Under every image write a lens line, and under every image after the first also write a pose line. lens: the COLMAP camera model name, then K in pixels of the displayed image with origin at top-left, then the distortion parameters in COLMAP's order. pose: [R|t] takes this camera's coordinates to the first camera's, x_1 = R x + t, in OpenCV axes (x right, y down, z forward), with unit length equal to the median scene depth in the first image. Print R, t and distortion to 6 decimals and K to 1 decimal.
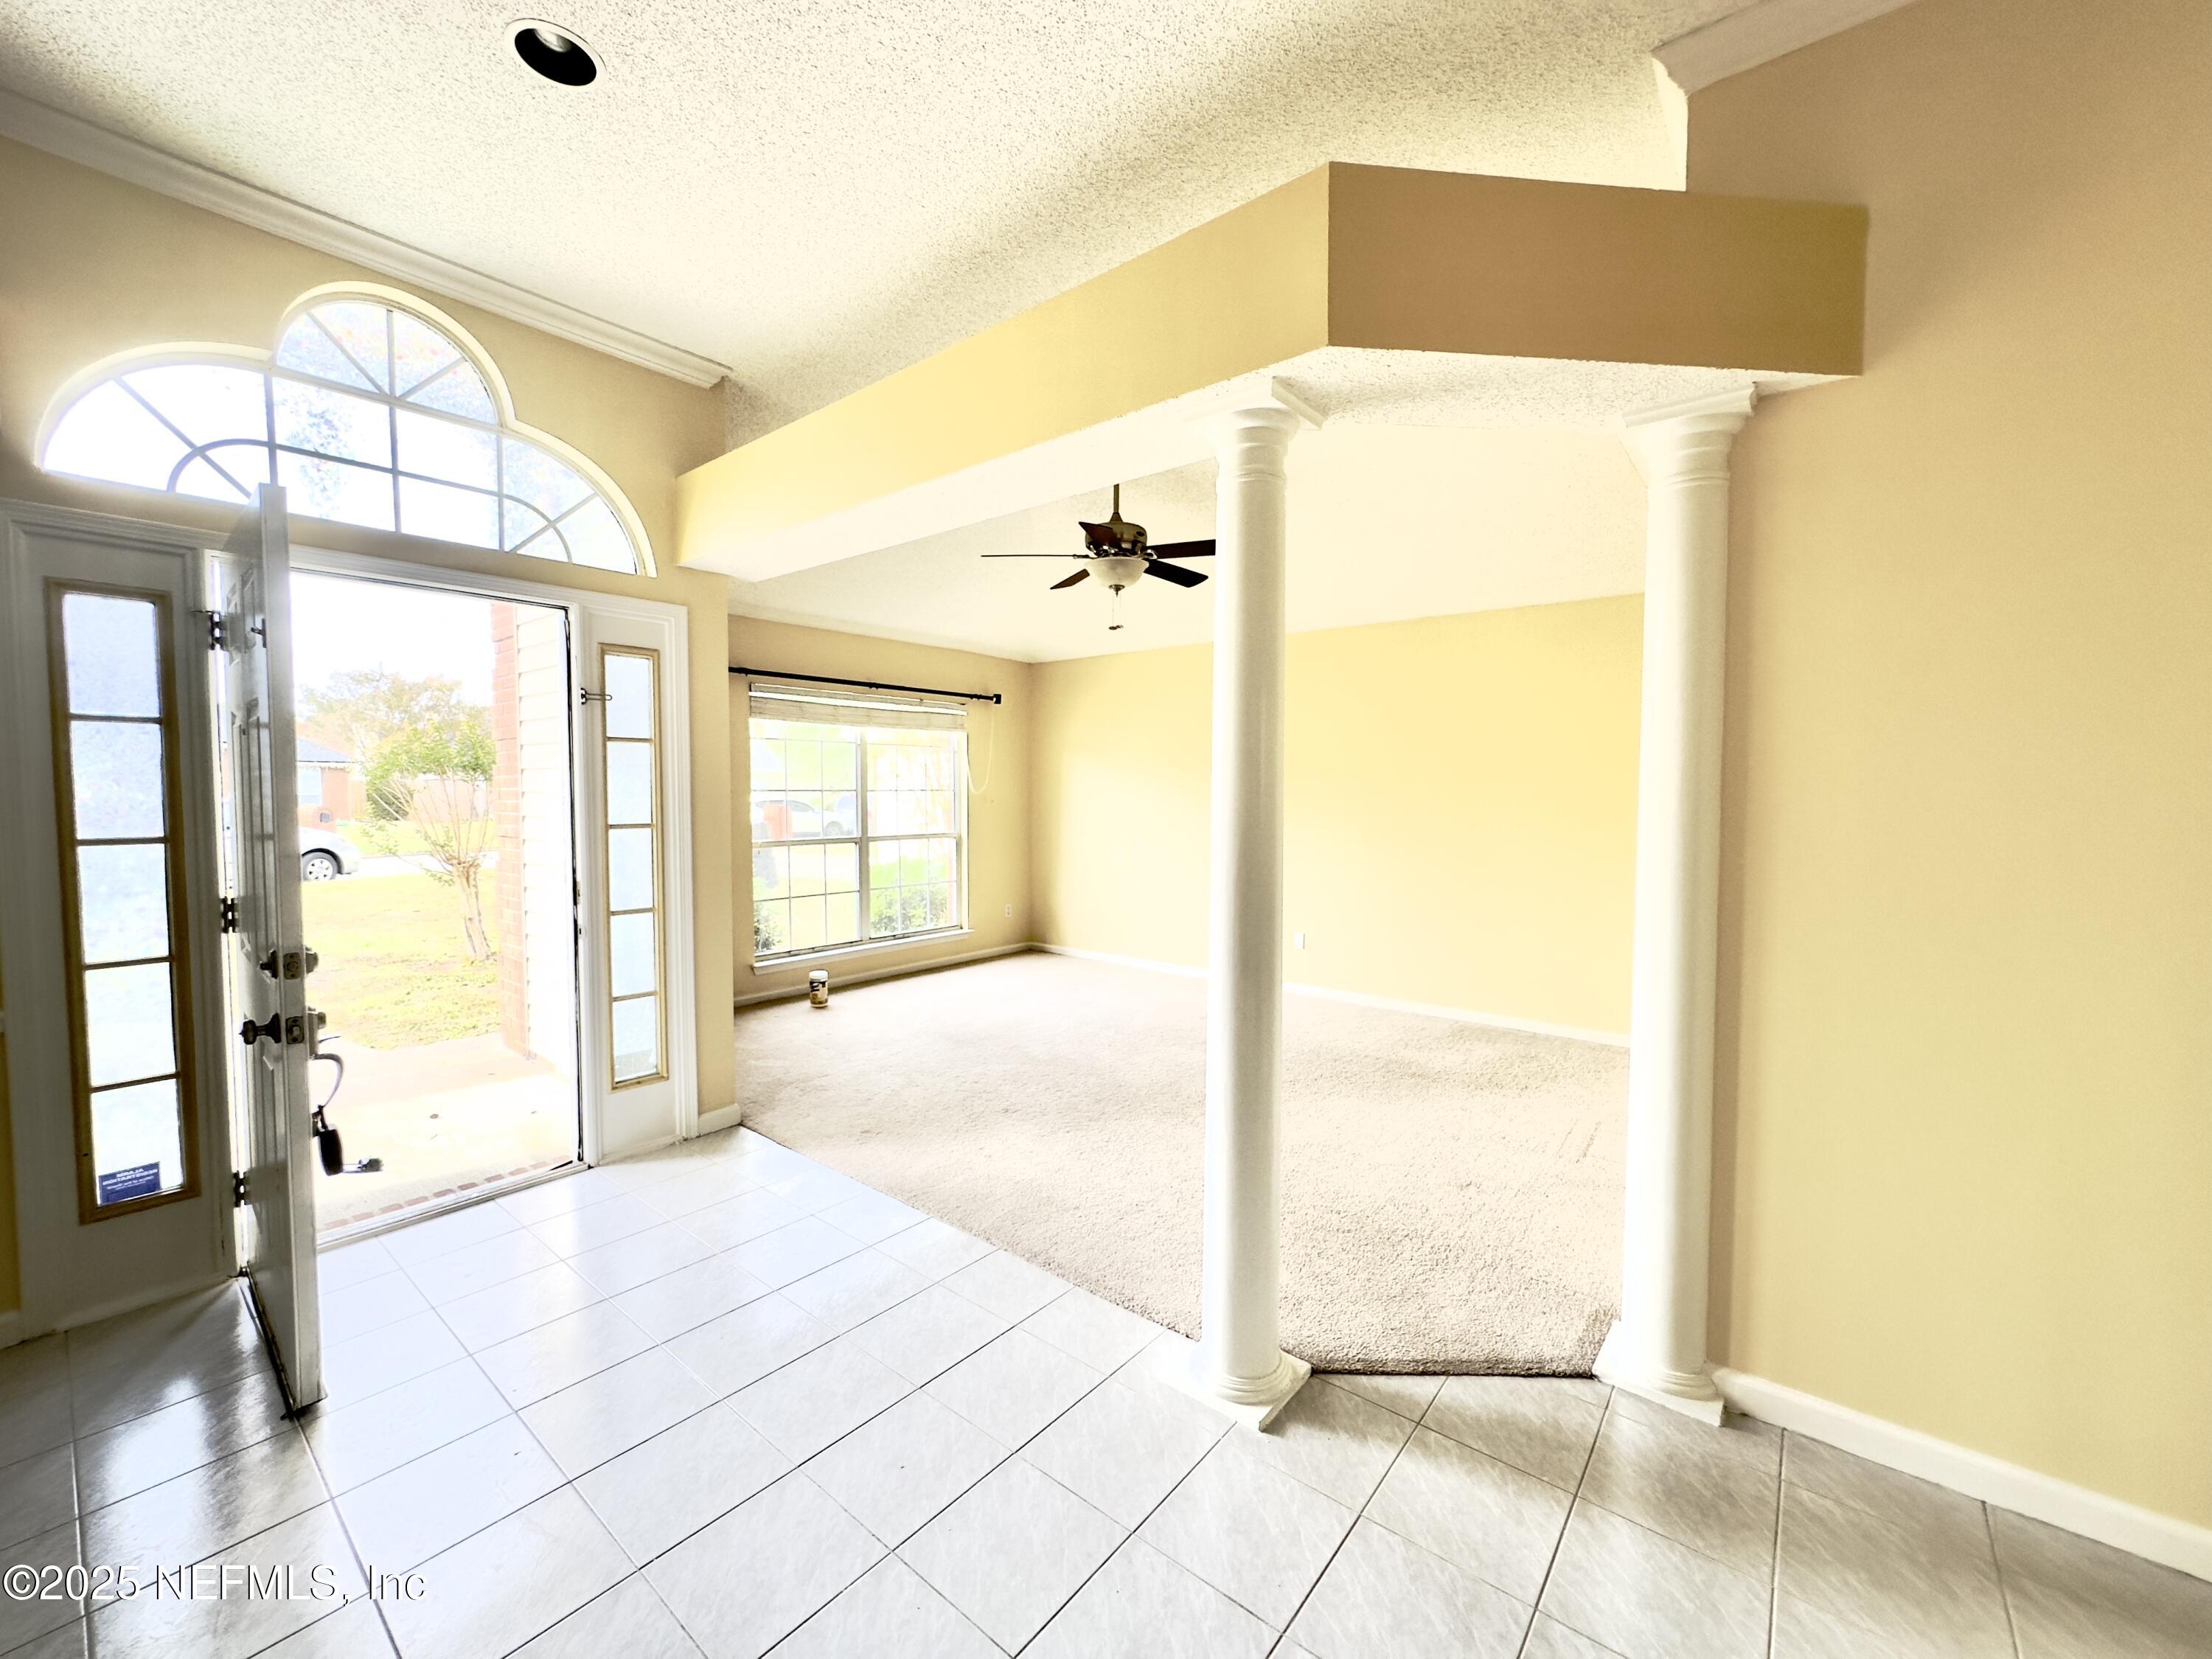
lens RADIAL K [[885.8, 0, 1106.0], [0, 885.8, 833.0], [0, 0, 1]] dist [-0.003323, 0.000414]
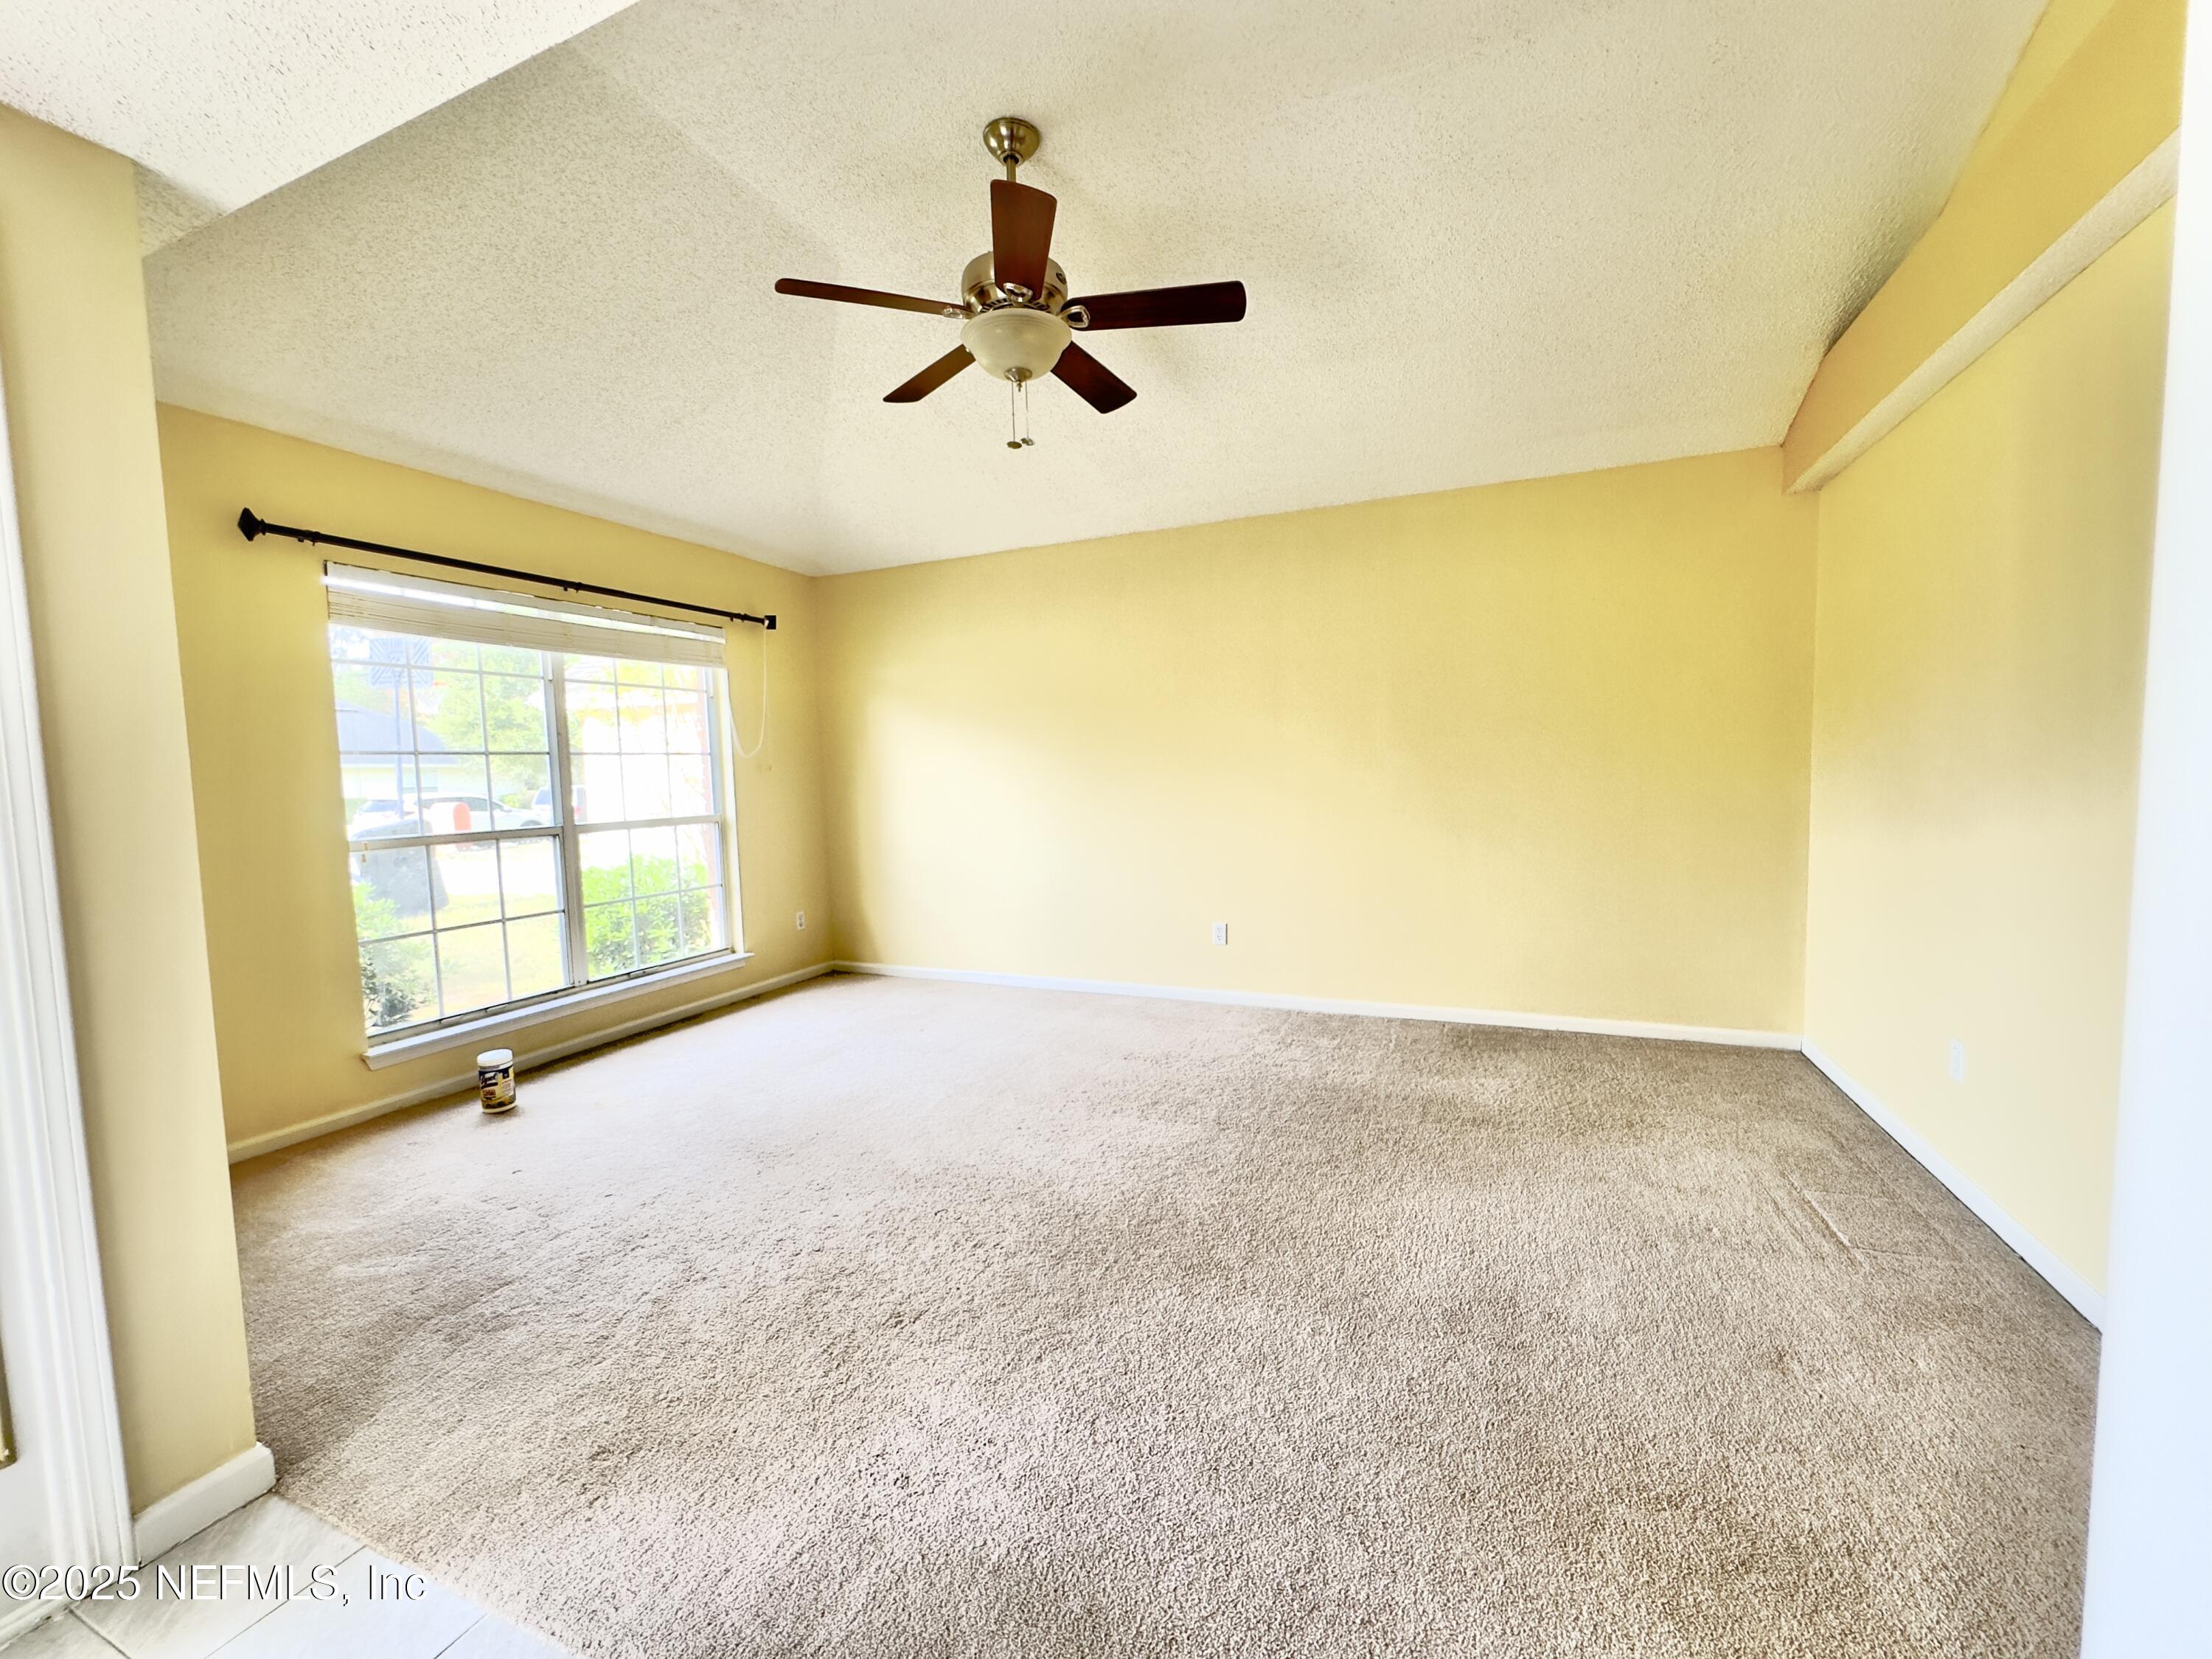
lens RADIAL K [[886.3, 0, 1106.3], [0, 886.3, 832.7], [0, 0, 1]] dist [-0.003073, 0.000509]
pose [[0.961386, -0.049478, 0.270719, -0.077041], [0.044811, 0.998721, 0.023395, 0.012652], [-0.271530, -0.010360, 0.962374, 0.294786]]
